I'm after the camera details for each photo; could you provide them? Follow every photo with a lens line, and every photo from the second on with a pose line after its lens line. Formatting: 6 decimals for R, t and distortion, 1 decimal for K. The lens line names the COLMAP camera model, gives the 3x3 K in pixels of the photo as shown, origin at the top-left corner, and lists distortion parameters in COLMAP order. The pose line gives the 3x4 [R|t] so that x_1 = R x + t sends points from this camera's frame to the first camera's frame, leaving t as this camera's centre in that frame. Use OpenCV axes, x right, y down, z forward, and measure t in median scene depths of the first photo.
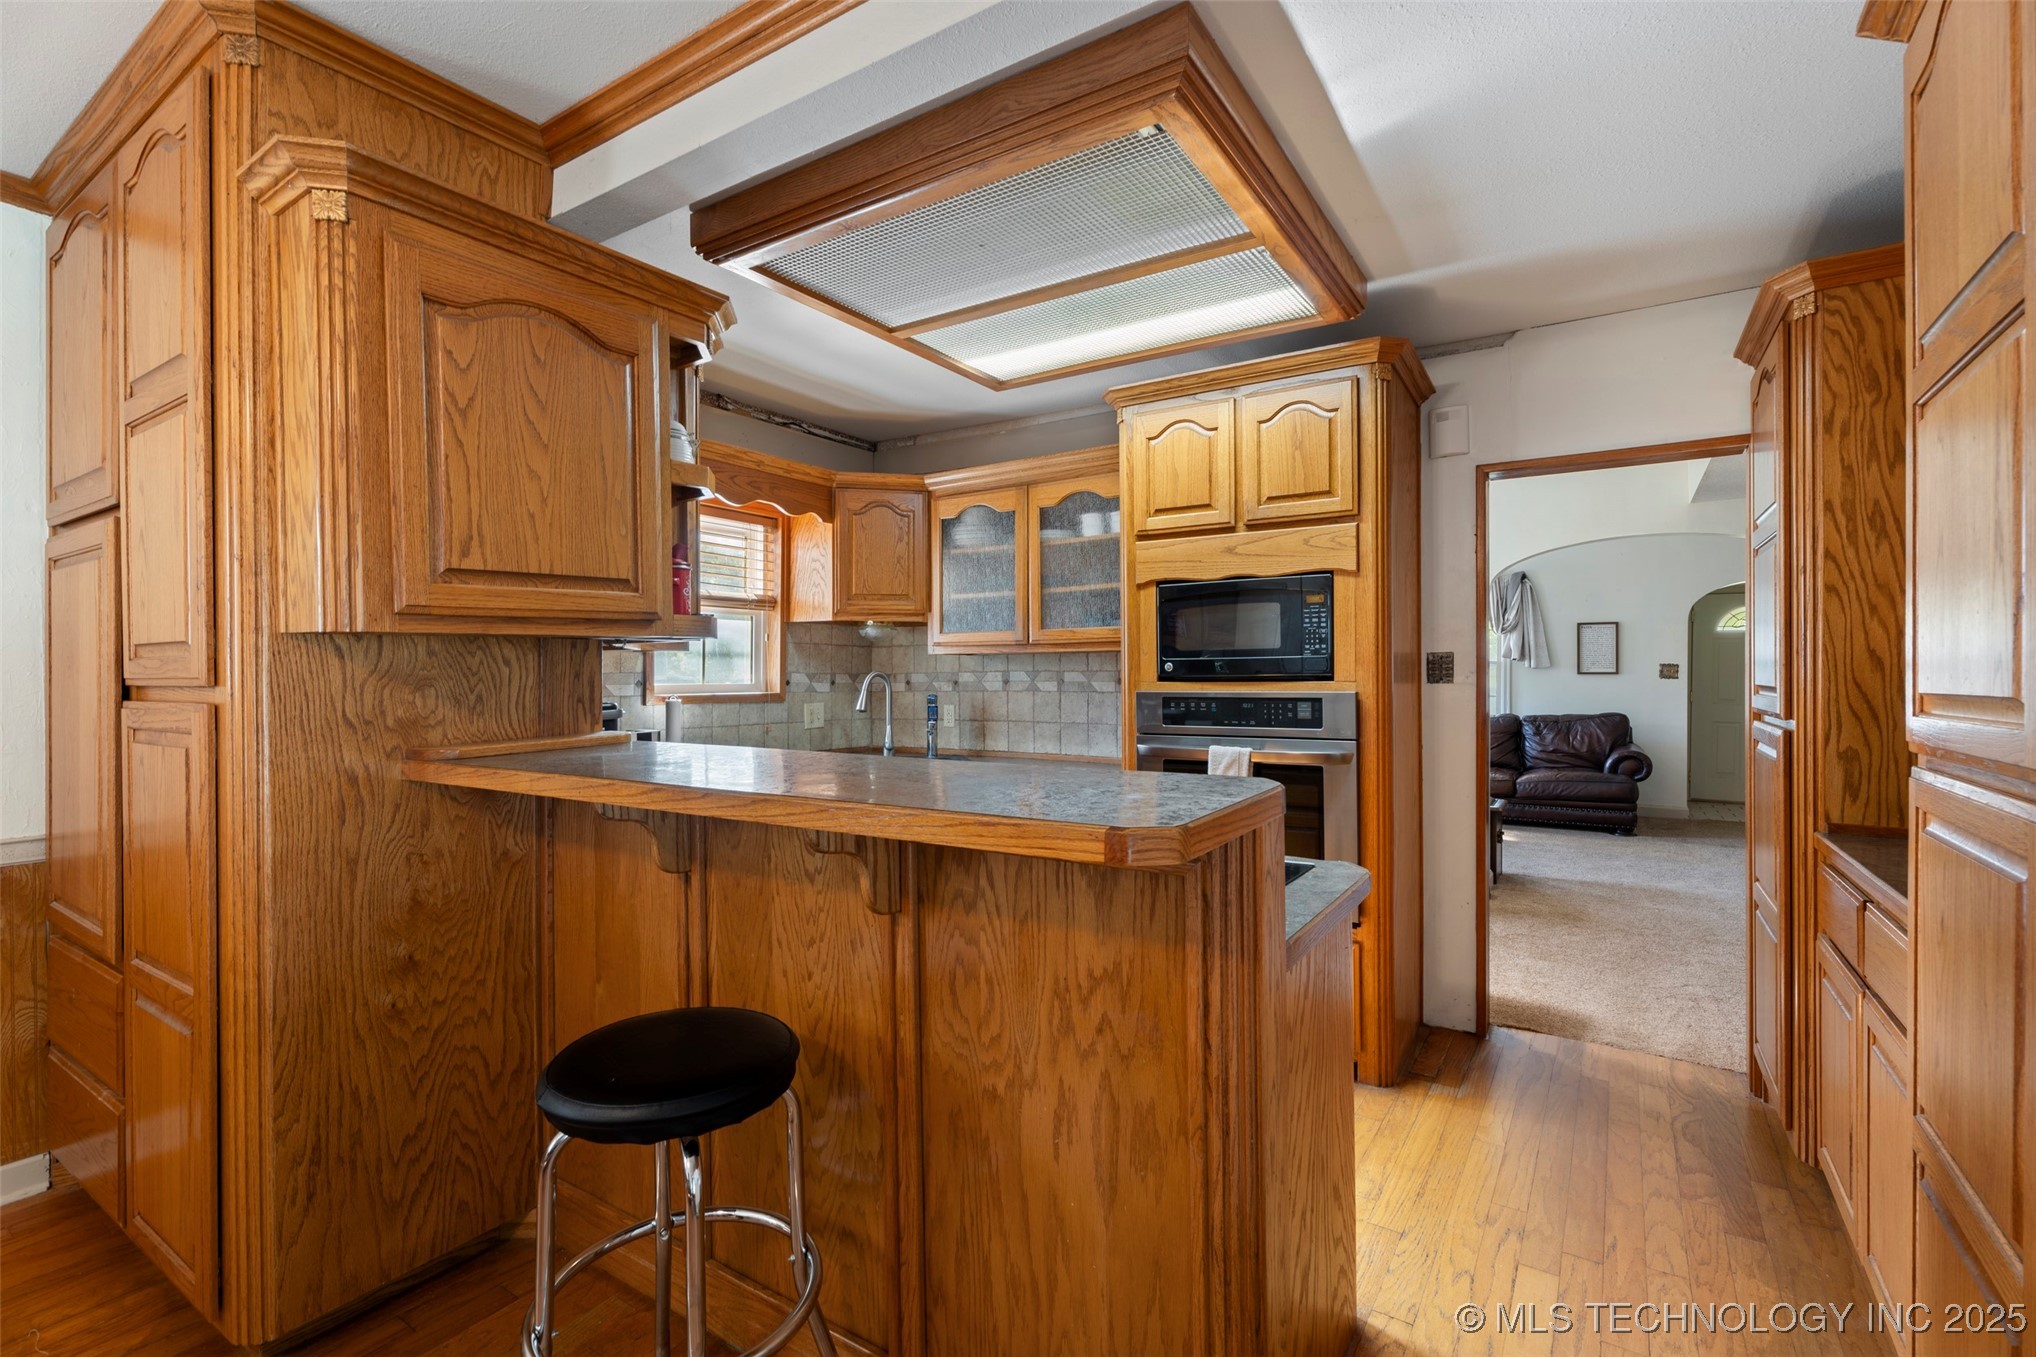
lens RADIAL K [[922.5, 0, 1007.4], [0, 922.5, 678.7], [0, 0, 1]] dist [-0.012761, 0.001138]
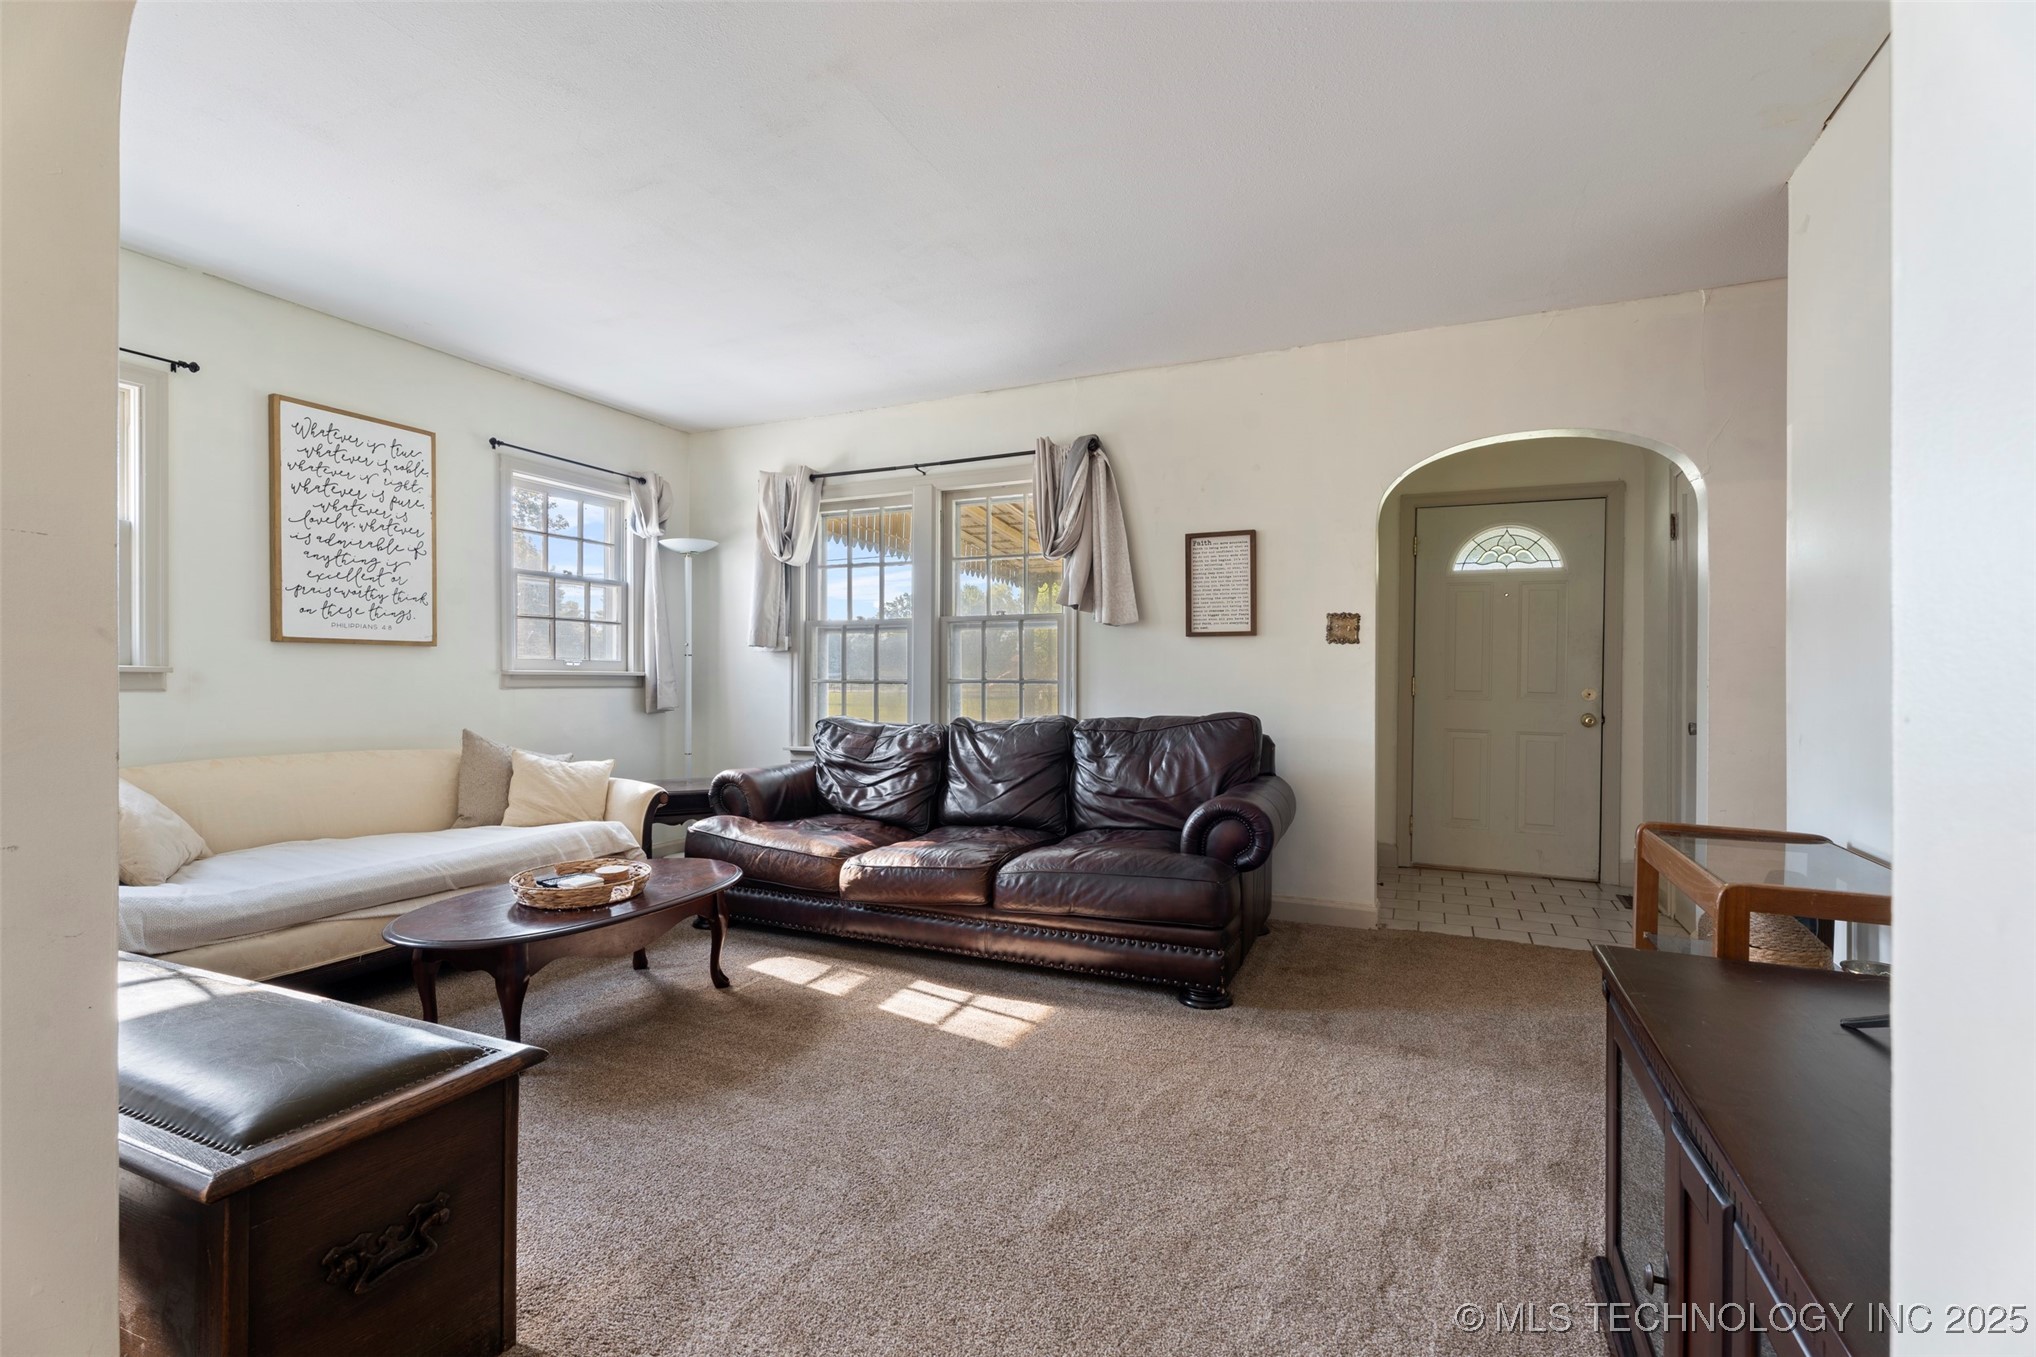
lens RADIAL K [[922.5, 0, 1029.0], [0, 922.5, 672.9], [0, 0, 1]] dist [-0.012761, 0.001138]
pose [[0.985879, 0.008605, 0.167239, 1.117293], [-0.006307, 0.999878, -0.014264, 0.055923], [-0.167341, 0.013008, 0.985813, 1.280198]]
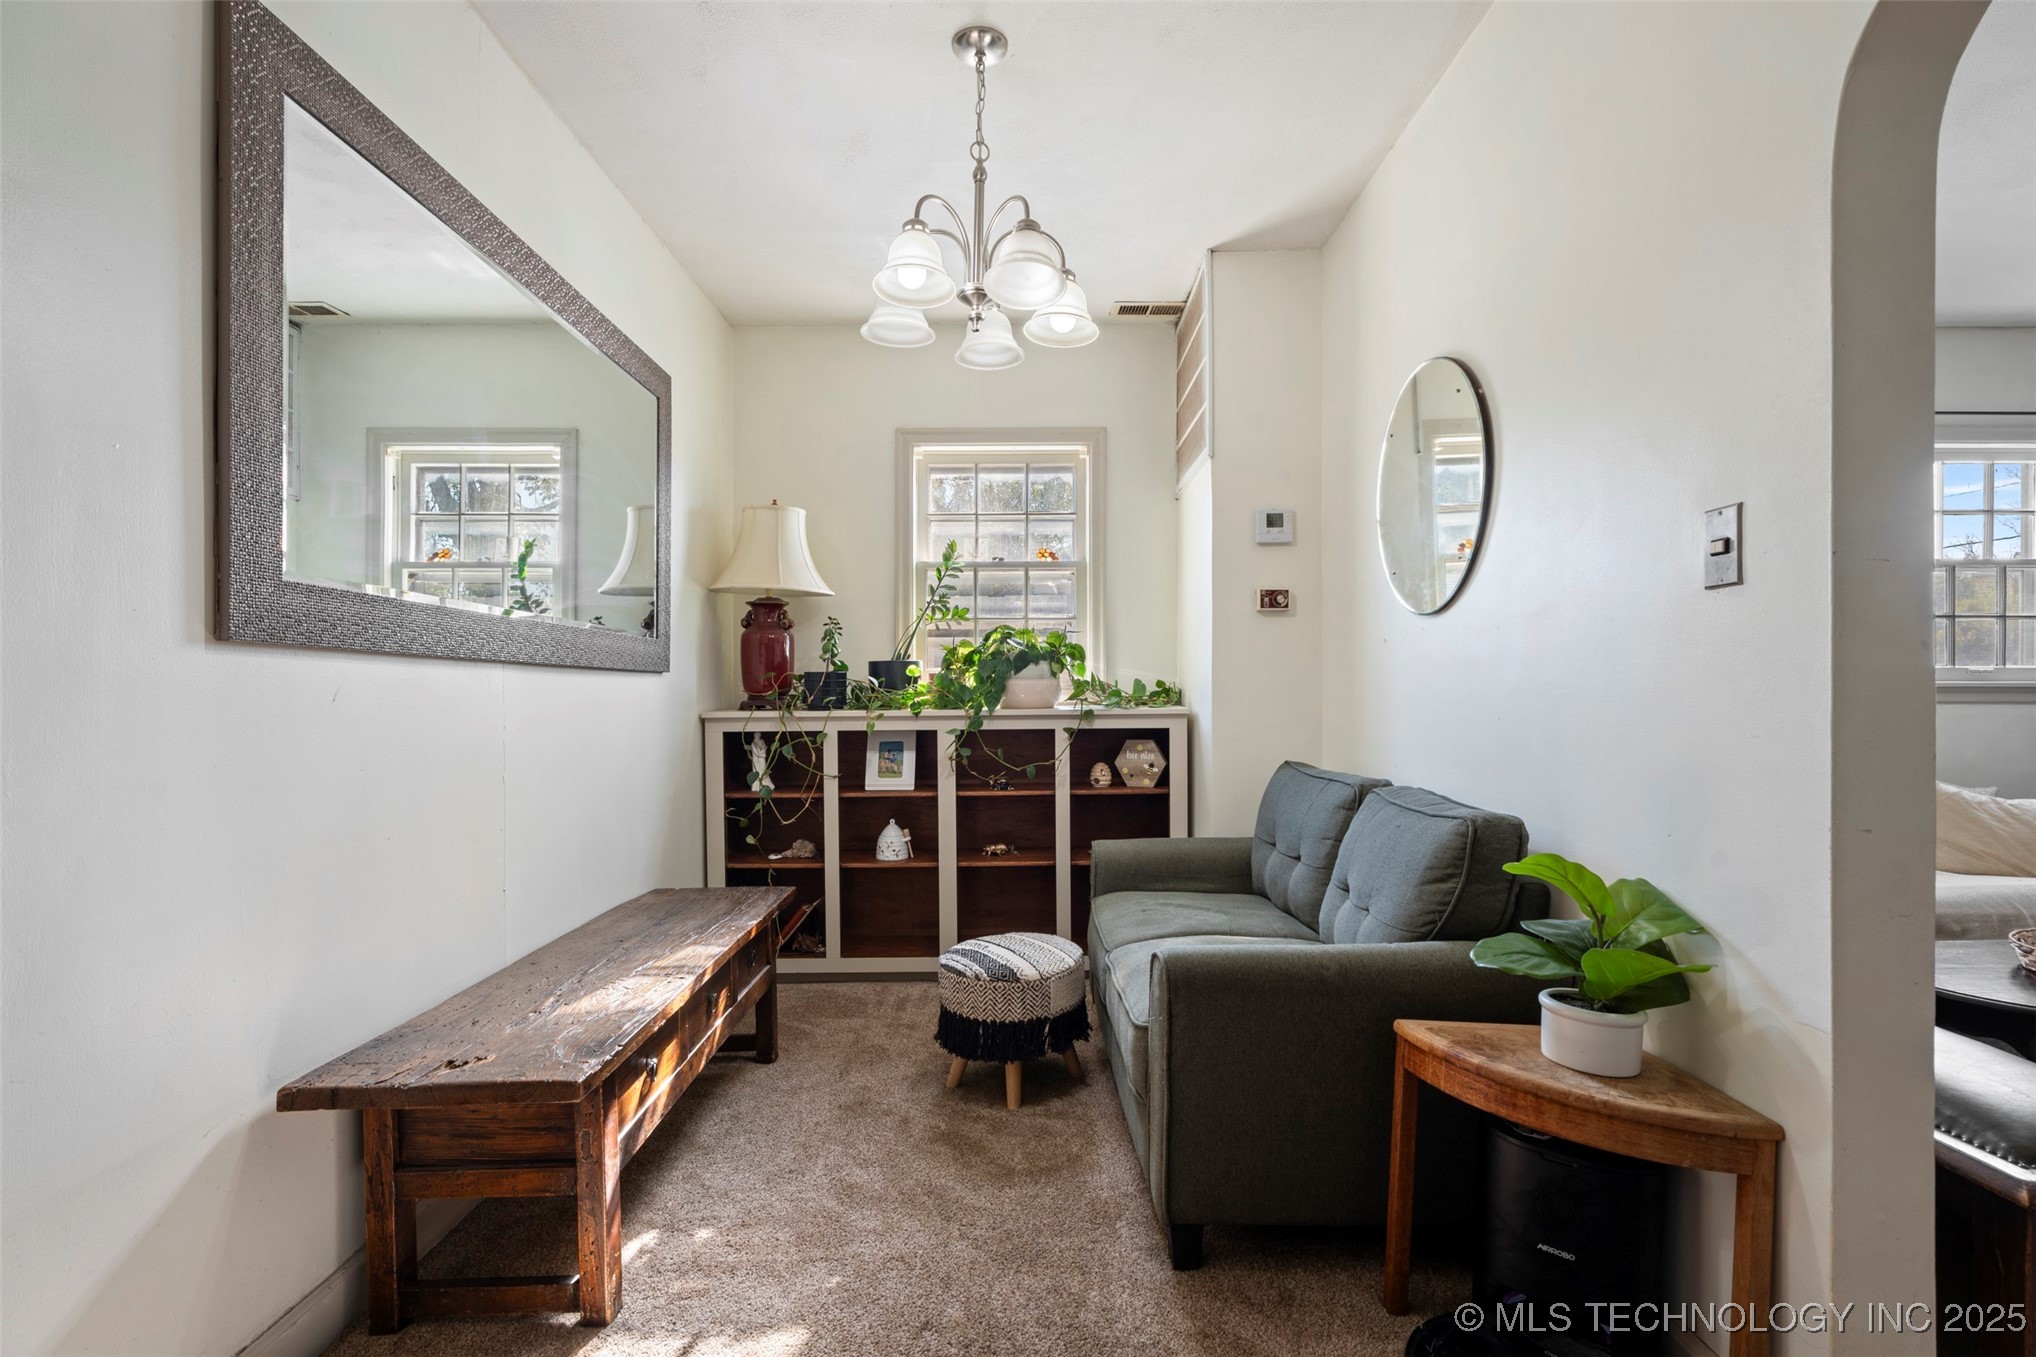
lens RADIAL K [[969.1, 0, 1004.8], [0, 969.1, 689.7], [0, 0, 1]] dist [-0.005467, -0.000236]
pose [[0.541983, -0.000291, -0.840389, 0.961014], [-0.006208, 0.999971, -0.004350, 0.059951], [0.840366, 0.007575, 0.541966, 1.144792]]
